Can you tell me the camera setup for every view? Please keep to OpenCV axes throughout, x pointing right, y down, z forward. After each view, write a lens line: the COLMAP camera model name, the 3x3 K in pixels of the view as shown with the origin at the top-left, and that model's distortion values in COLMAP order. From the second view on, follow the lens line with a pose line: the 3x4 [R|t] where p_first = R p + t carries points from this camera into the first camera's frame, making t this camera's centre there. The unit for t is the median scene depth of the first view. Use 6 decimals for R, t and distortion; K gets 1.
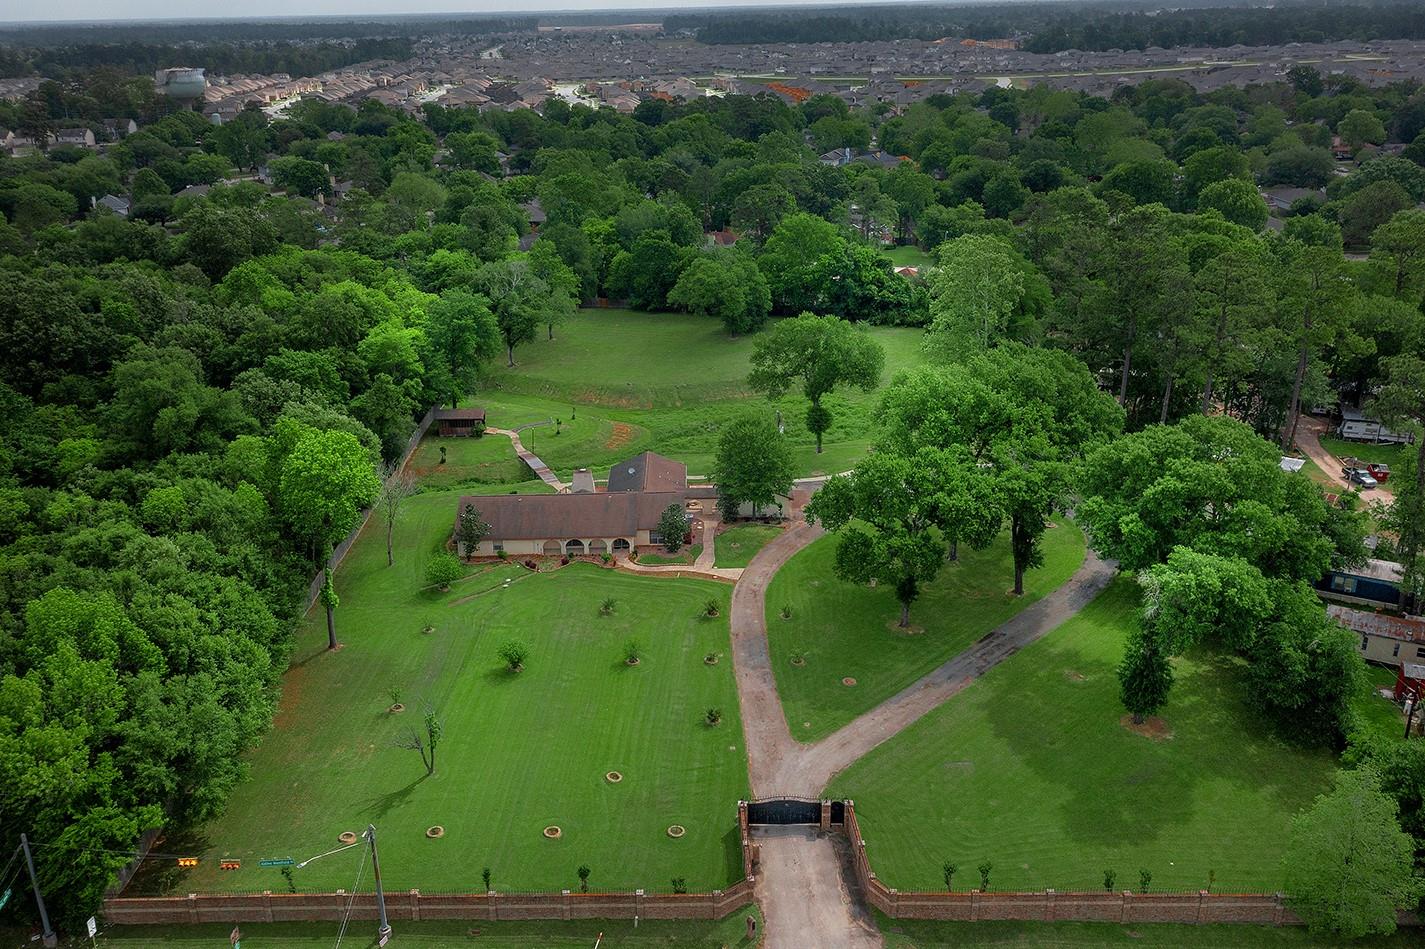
lens RADIAL K [[1199.6, 0, 709.2], [0, 1199.6, 474.2], [0, 0, 1]] dist [-0.015178, -0.008791]
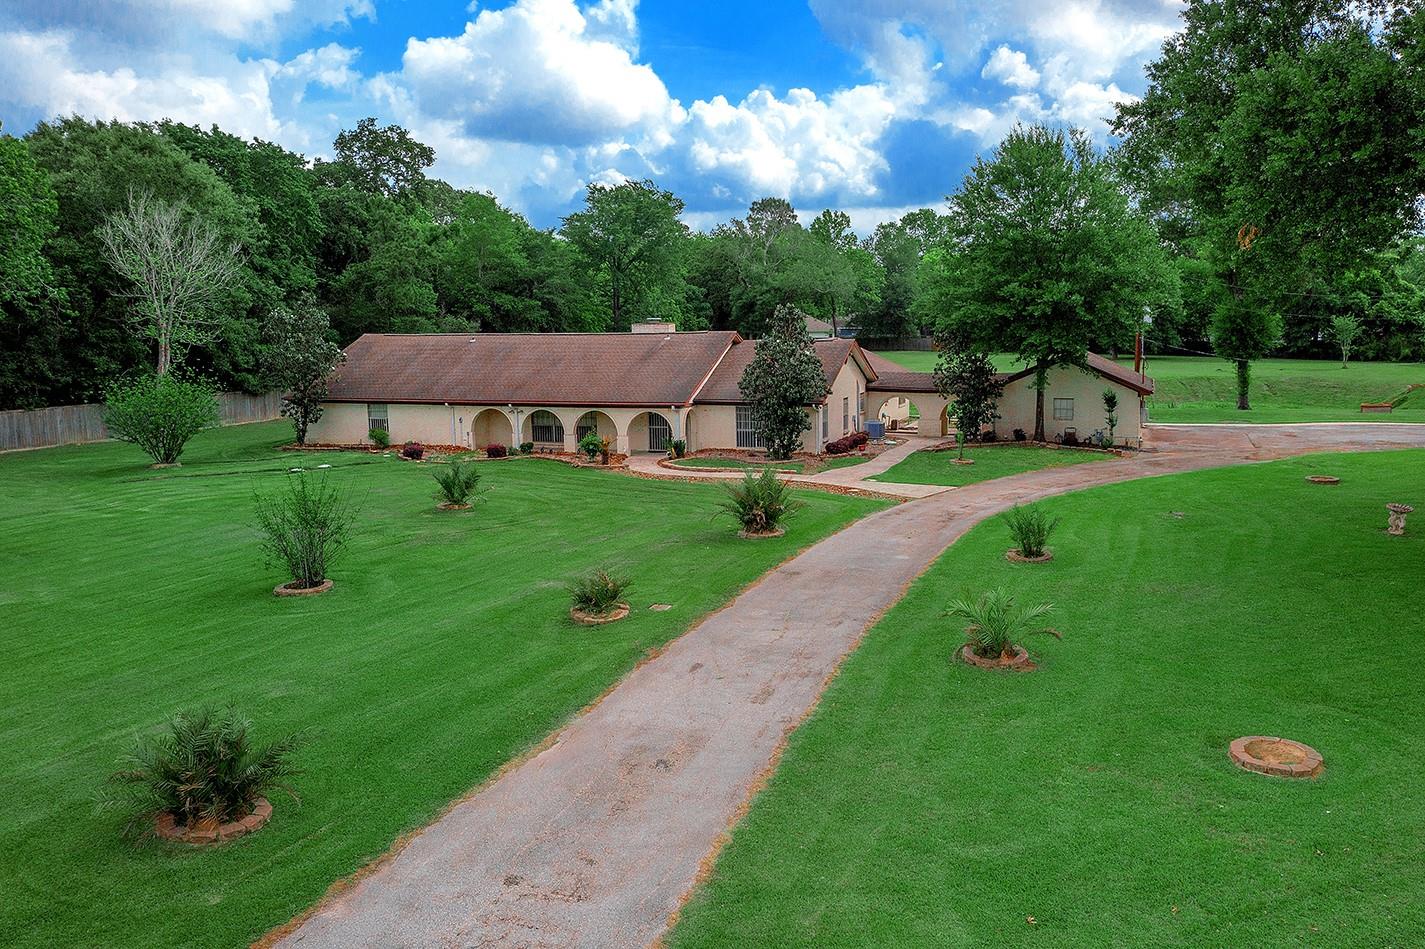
lens RADIAL K [[1199.6, 0, 713.3], [0, 1199.6, 475.4], [0, 0, 1]] dist [-0.015178, -0.008791]
pose [[0.936163, 0.035455, -0.349775, 0.081305], [-0.098307, 0.981614, -0.163612, 0.135528], [0.337543, 0.187553, 0.922436, 0.655814]]
